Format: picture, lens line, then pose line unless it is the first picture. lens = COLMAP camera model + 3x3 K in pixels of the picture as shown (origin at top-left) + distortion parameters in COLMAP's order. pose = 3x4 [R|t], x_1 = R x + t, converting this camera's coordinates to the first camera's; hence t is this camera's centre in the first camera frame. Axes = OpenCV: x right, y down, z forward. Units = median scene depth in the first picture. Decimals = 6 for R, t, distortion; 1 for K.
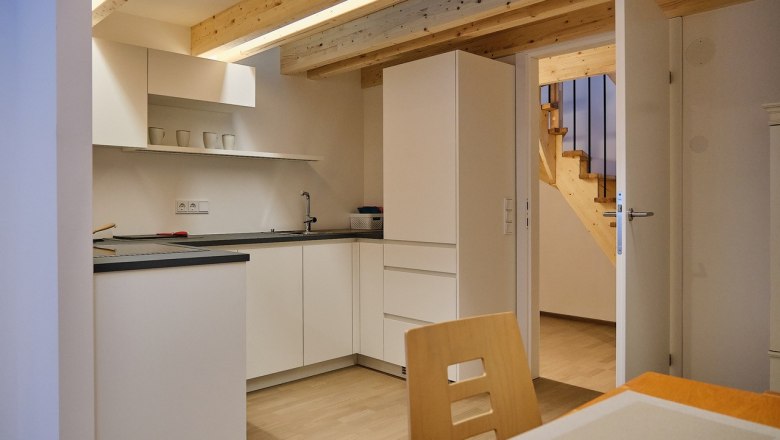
lens RADIAL K [[557.3, 0, 387.7], [0, 557.3, 206.0], [0, 0, 1]] dist [-0.014778, -0.003590]
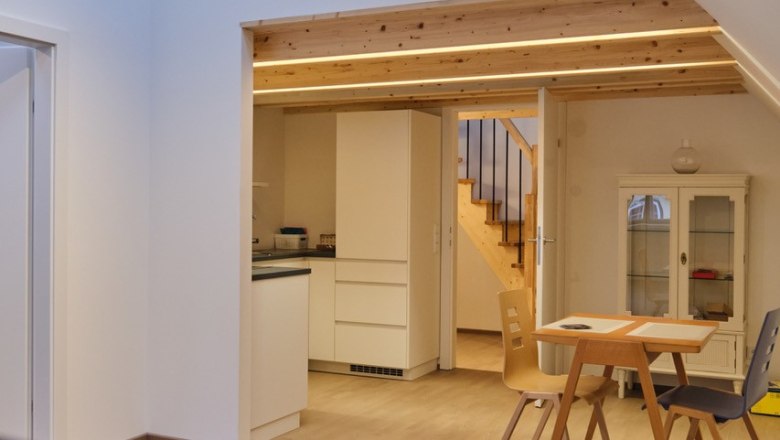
lens RADIAL K [[844.6, 0, 390.0], [0, 844.6, 220.0], [0, 0, 1]] dist [0.003135, -0.001092]
pose [[0.938141, 0.005907, 0.346203, -0.531222], [-0.010717, 0.999871, 0.011983, -0.044195], [-0.346087, -0.014952, 0.938083, -0.730584]]
